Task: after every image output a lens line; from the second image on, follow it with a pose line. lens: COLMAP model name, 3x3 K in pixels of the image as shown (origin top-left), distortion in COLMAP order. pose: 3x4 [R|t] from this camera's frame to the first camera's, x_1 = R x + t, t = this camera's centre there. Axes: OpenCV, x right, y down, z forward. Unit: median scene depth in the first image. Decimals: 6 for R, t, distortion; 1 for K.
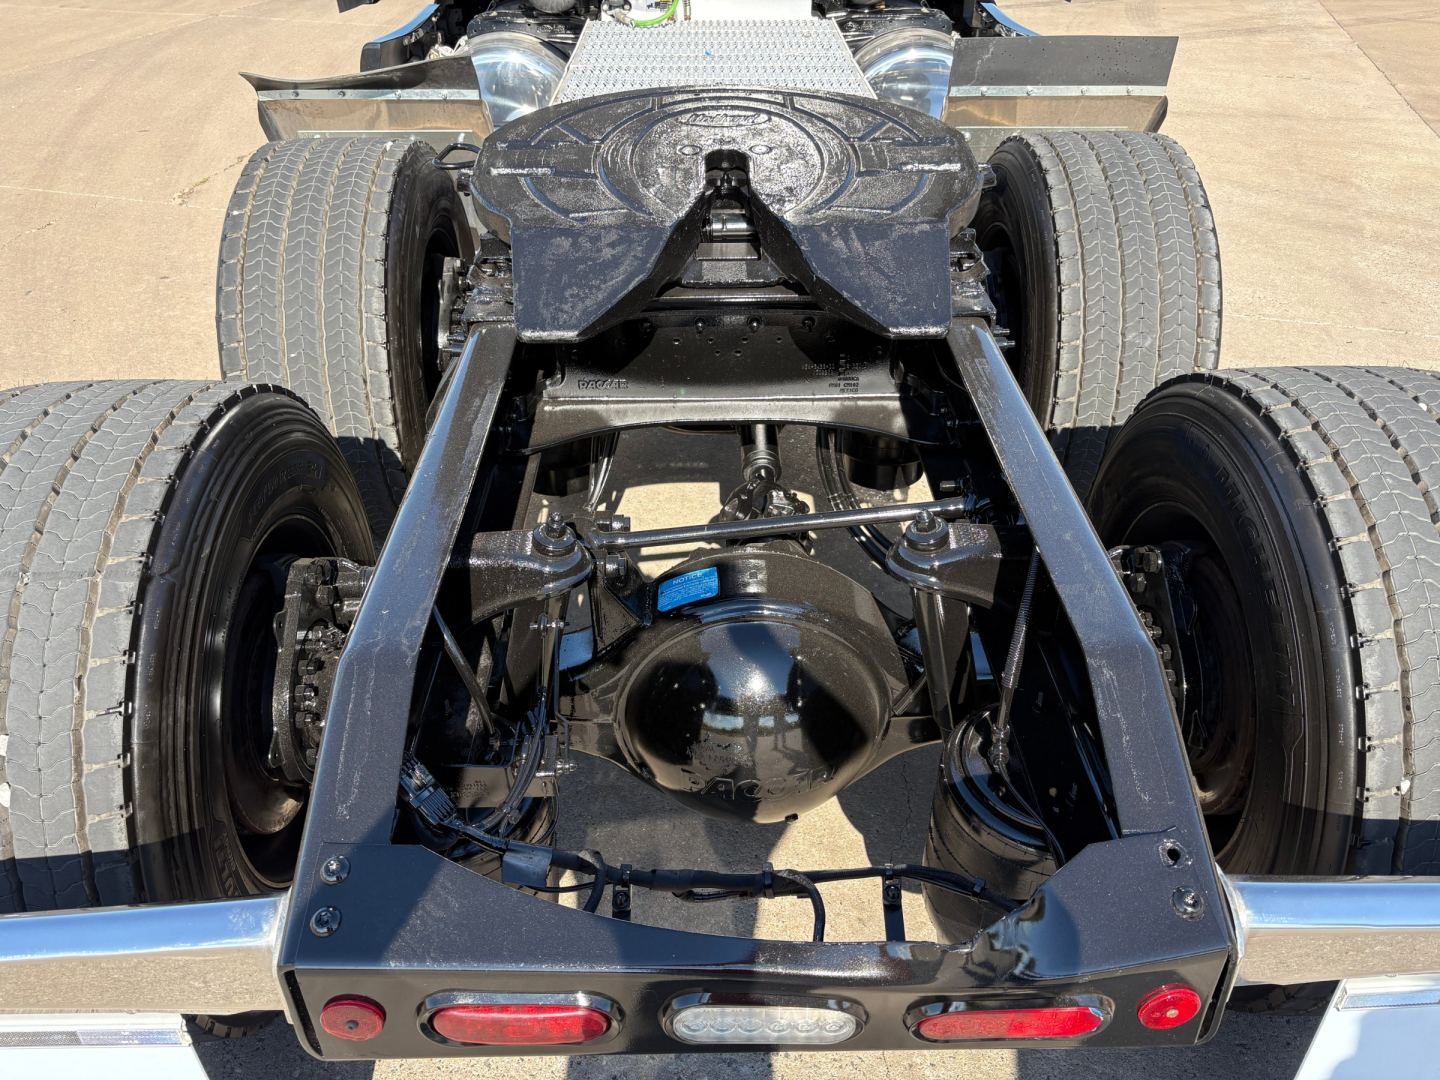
lens RADIAL K [[1115.9, 0, 720.0], [0, 1115.9, 540.0], [0, 0, 1]] dist [0.004292, -0.010107]
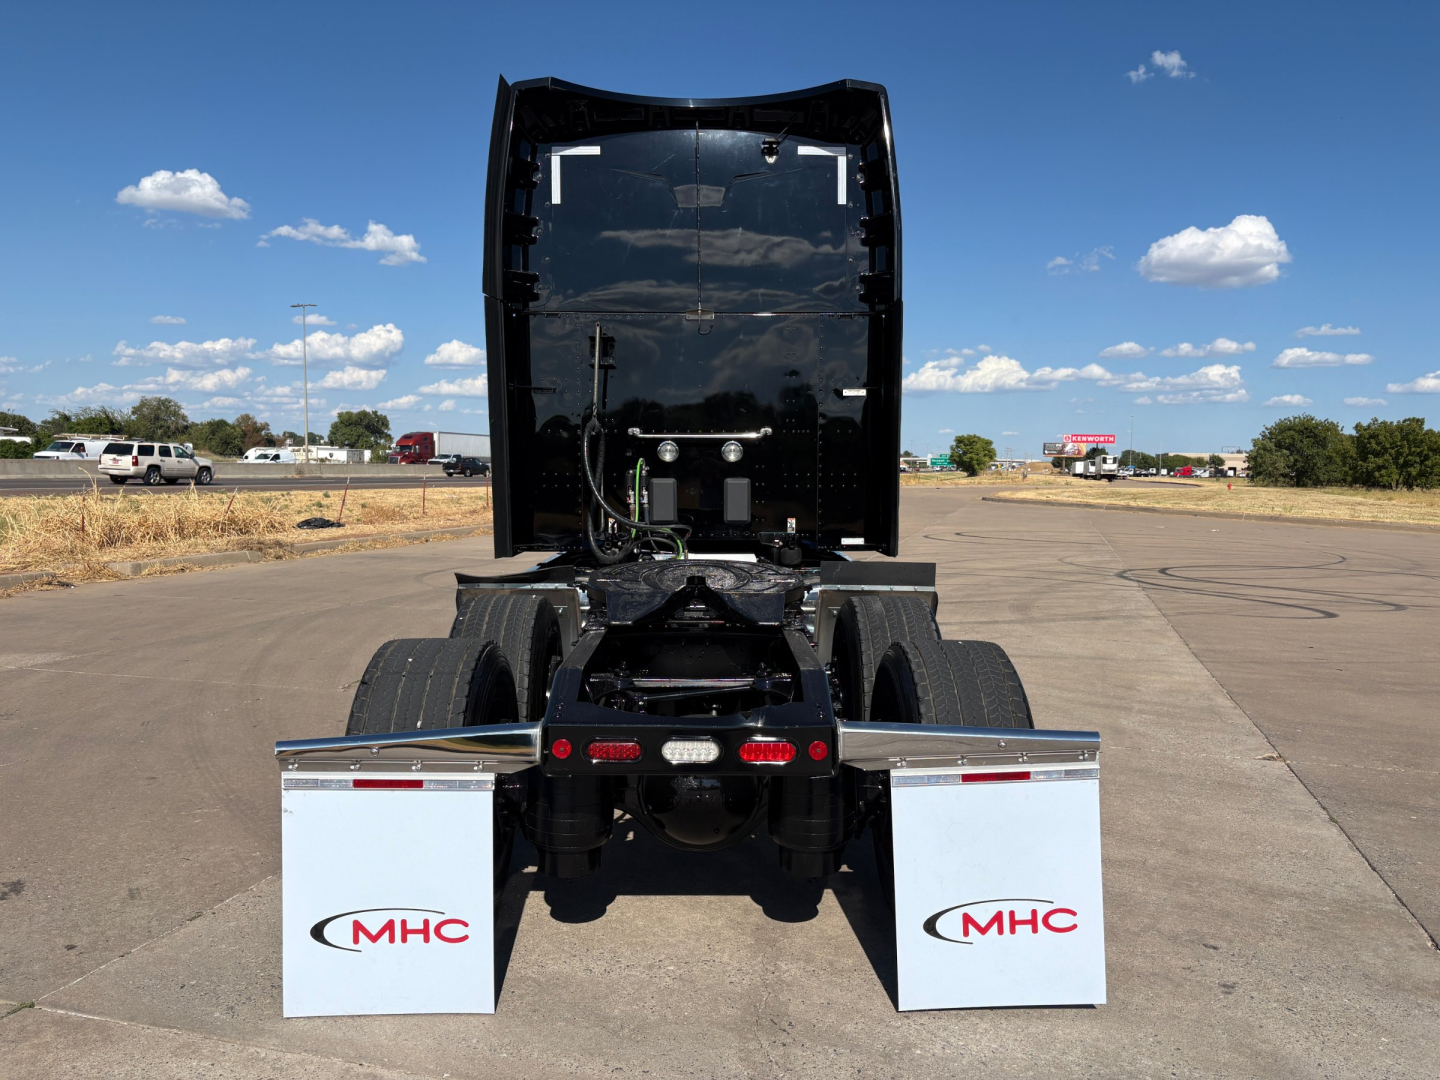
lens RADIAL K [[1115.9, 0, 720.0], [0, 1115.9, 540.0], [0, 0, 1]] dist [0.004292, -0.010107]
pose [[0.999921, 0.009826, -0.007849, 0.026264], [-0.012467, 0.856476, -0.516037, 0.284941], [0.001652, 0.516094, 0.856530, -0.373500]]
